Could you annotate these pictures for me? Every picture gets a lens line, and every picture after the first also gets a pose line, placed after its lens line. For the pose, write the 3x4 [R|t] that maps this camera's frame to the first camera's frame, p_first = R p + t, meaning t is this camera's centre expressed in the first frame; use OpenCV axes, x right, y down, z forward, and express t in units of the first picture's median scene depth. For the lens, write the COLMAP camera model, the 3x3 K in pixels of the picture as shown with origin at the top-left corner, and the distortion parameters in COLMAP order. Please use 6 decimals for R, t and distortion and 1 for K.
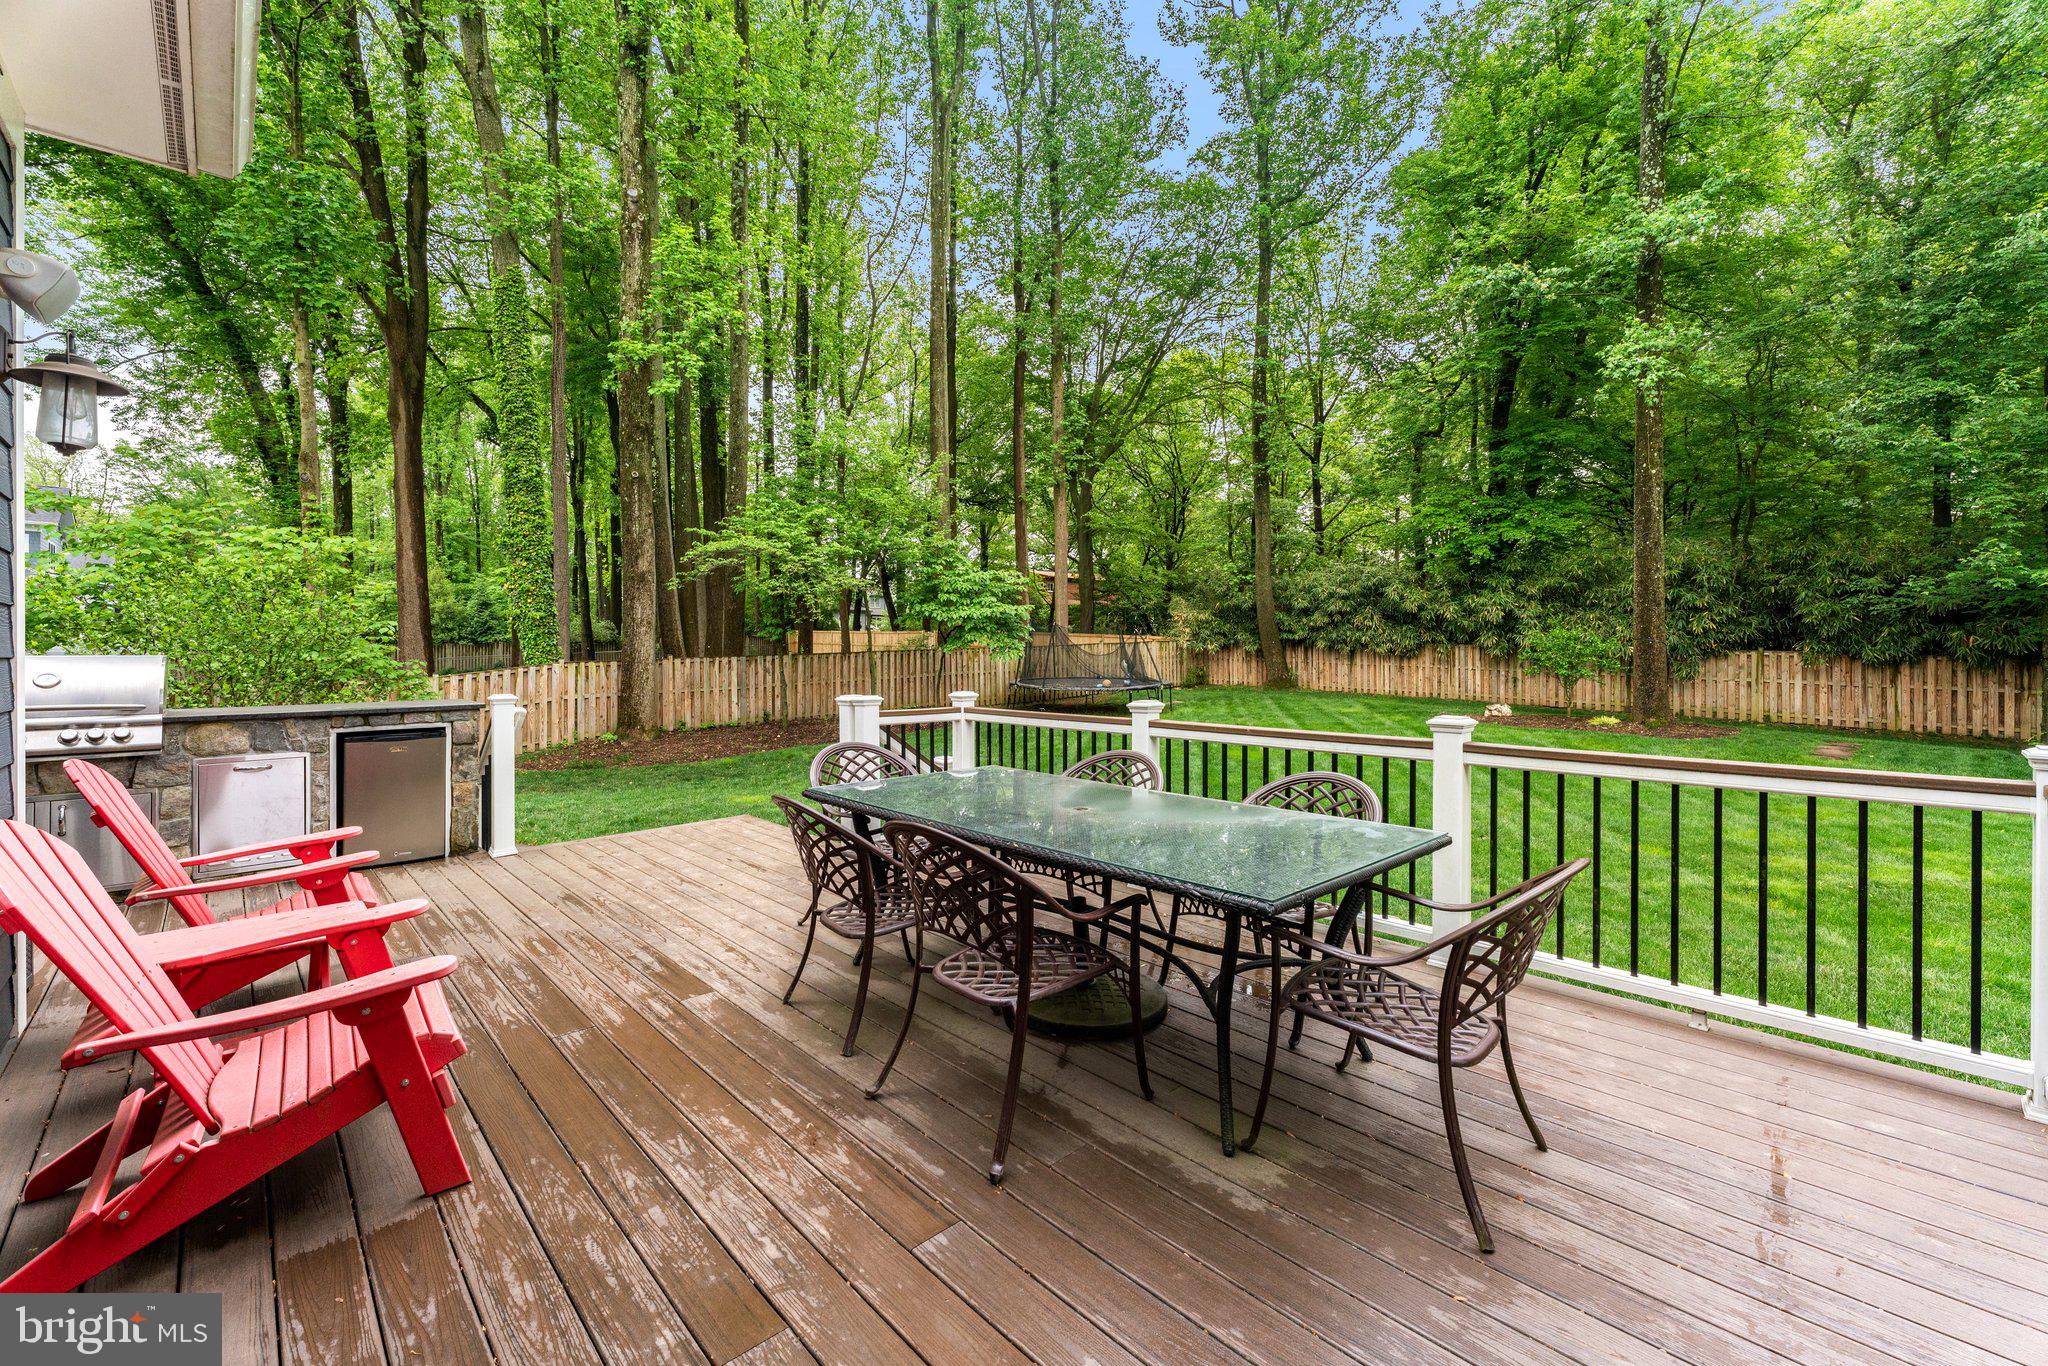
lens RADIAL K [[830.3, 0, 1018.8], [0, 830.3, 656.8], [0, 0, 1]] dist [-0.000398, 0.000292]
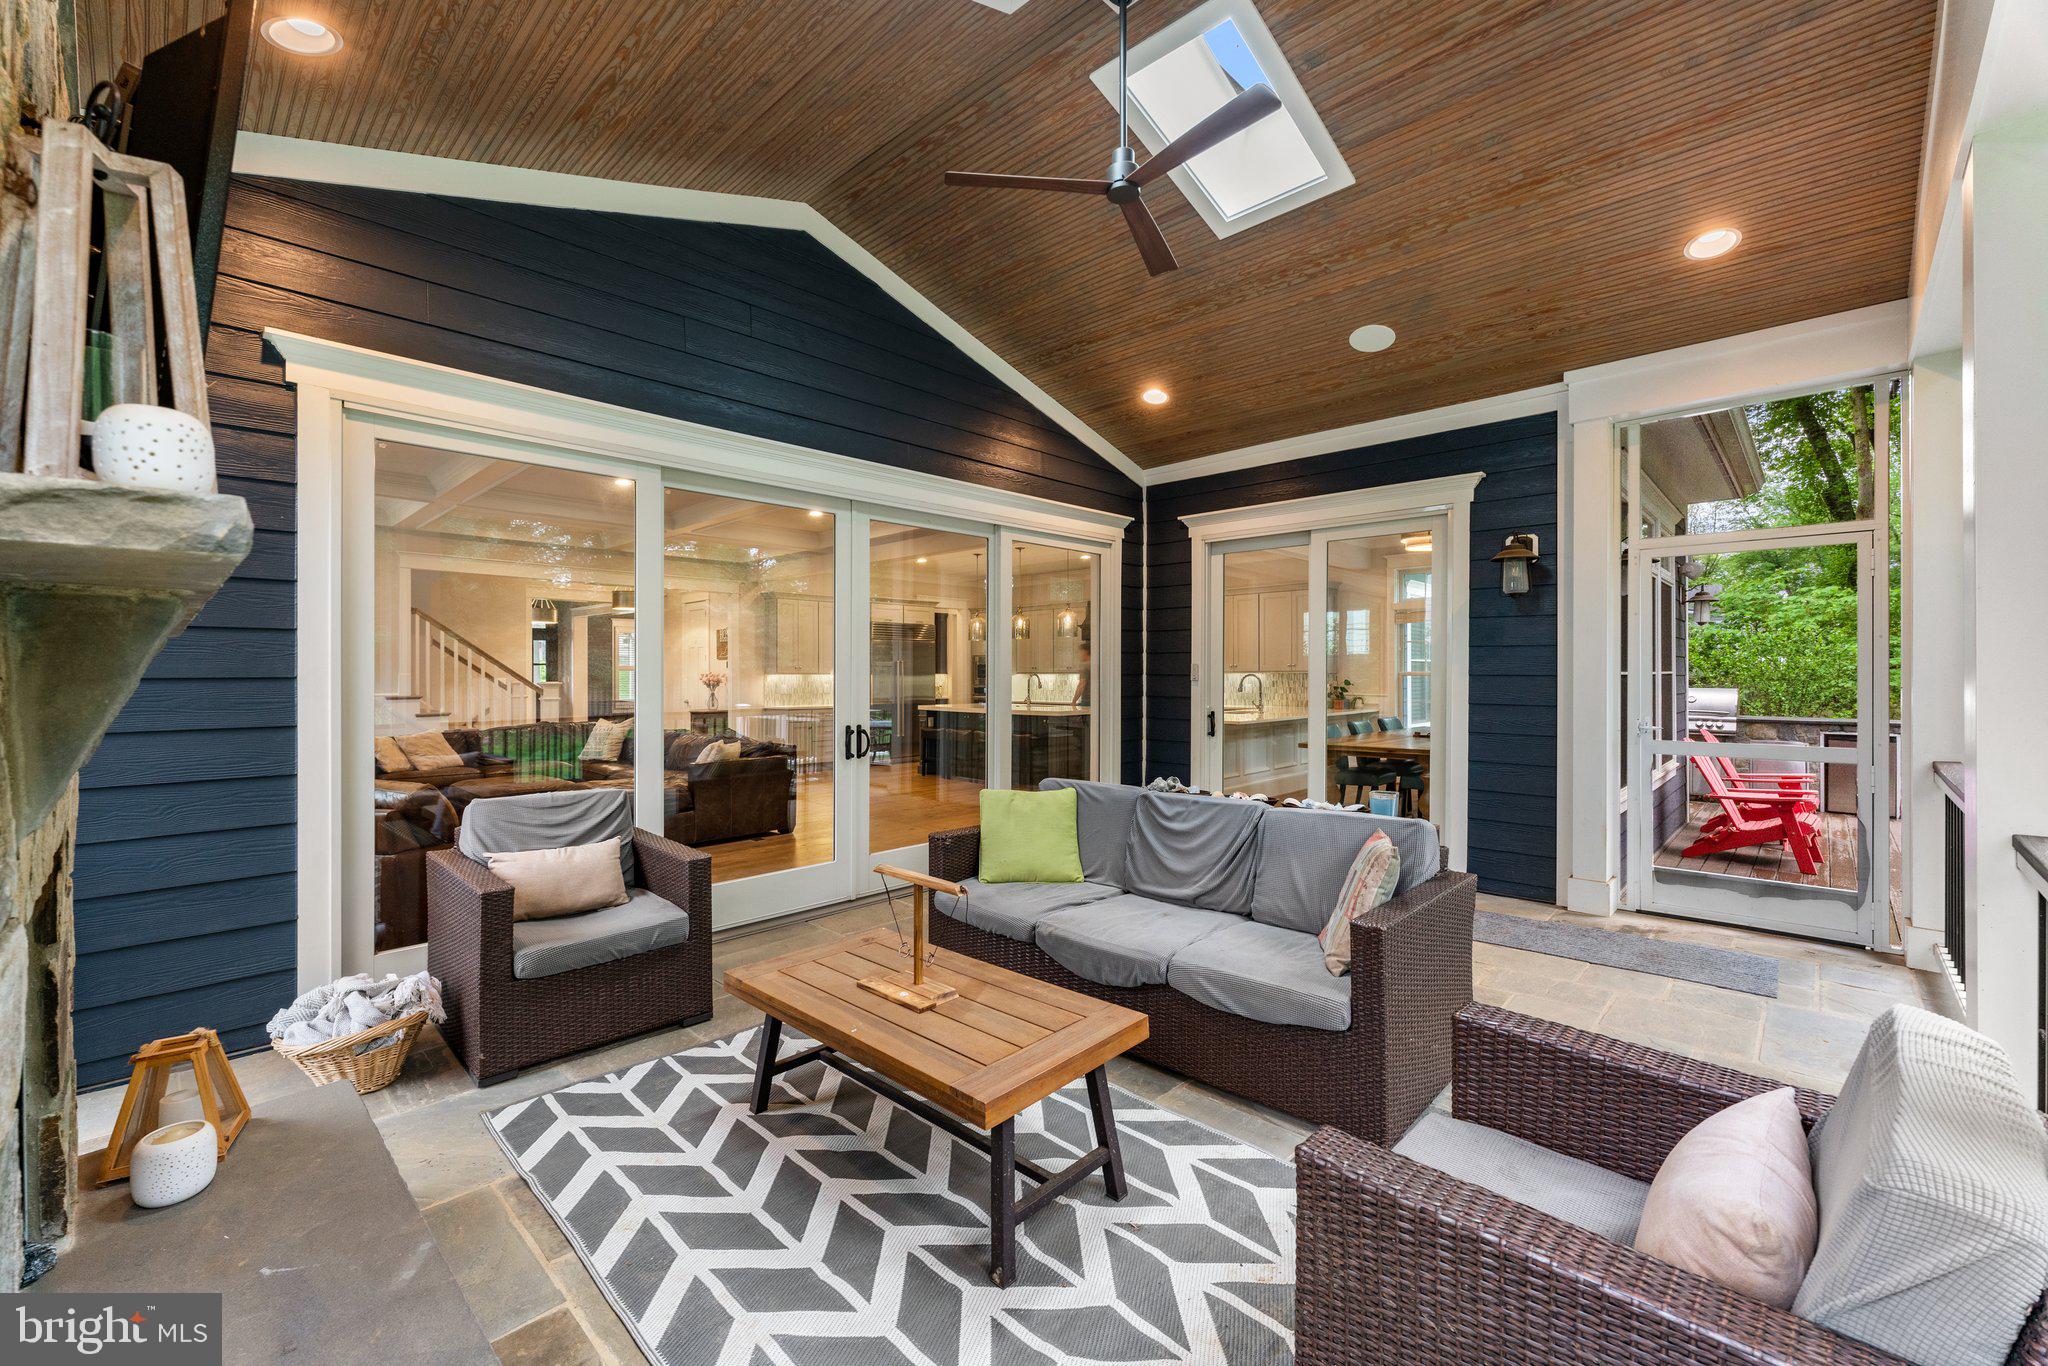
lens RADIAL K [[830.3, 0, 1018.1], [0, 830.3, 670.5], [0, 0, 1]] dist [-0.000398, 0.000292]
pose [[0.041063, 0.002624, -0.999153, 0.867243], [-0.002614, 0.999993, 0.002519, -0.043143], [0.999153, 0.002508, 0.041070, -0.786411]]
